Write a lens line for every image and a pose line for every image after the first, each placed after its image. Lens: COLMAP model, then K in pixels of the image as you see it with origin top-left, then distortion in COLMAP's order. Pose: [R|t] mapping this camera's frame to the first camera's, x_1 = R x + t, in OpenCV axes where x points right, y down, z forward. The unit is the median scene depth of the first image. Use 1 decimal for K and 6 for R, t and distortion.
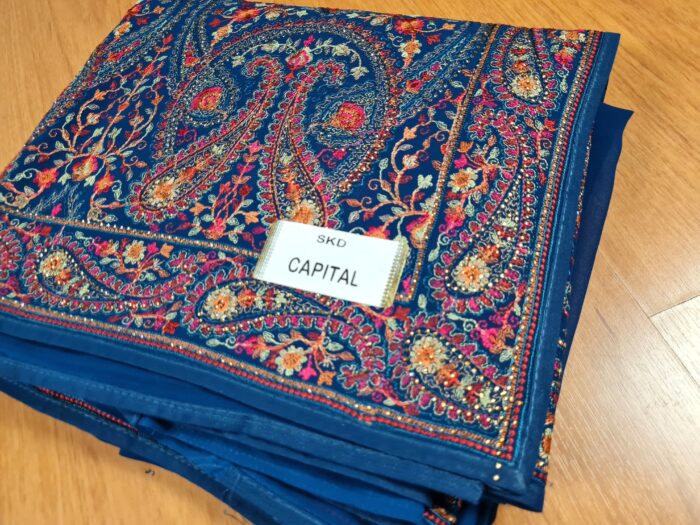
lens RADIAL K [[534.0, 0, 350.0], [0, 534.0, 262.5], [0, 0, 1]] dist [0.016306, -0.001671]
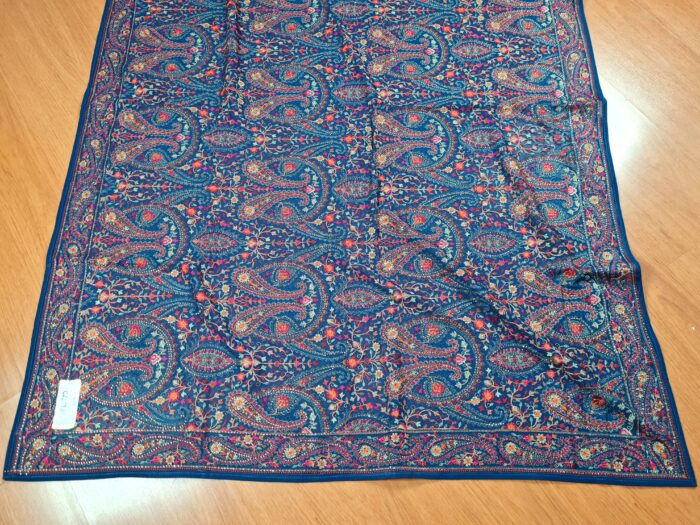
lens RADIAL K [[534.0, 0, 350.0], [0, 534.0, 262.5], [0, 0, 1]] dist [0.016306, -0.001671]
pose [[0.339050, 0.924336, -0.175069, 0.293408], [-0.864182, 0.379553, 0.330347, -2.647507], [0.371799, 0.039288, 0.927481, -1.274630]]
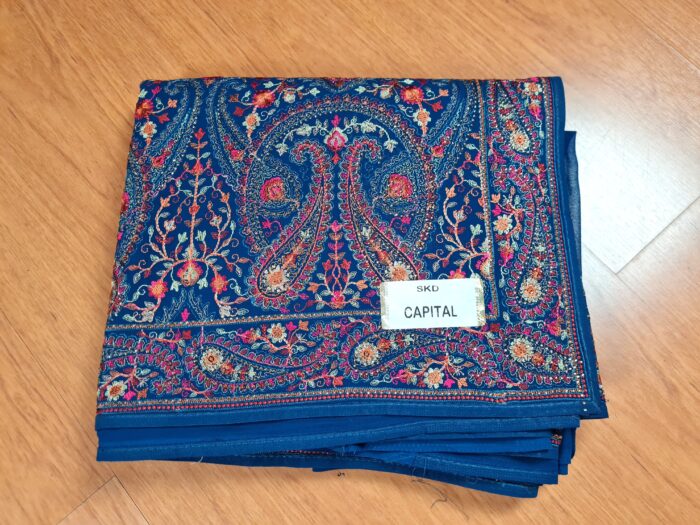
lens RADIAL K [[534.0, 0, 350.0], [0, 534.0, 262.5], [0, 0, 1]] dist [0.016306, -0.001671]
pose [[0.931114, -0.285972, 0.226375, -0.506191], [0.236579, 0.945937, 0.221887, -0.449828], [-0.277590, -0.153047, 0.948430, -0.270033]]
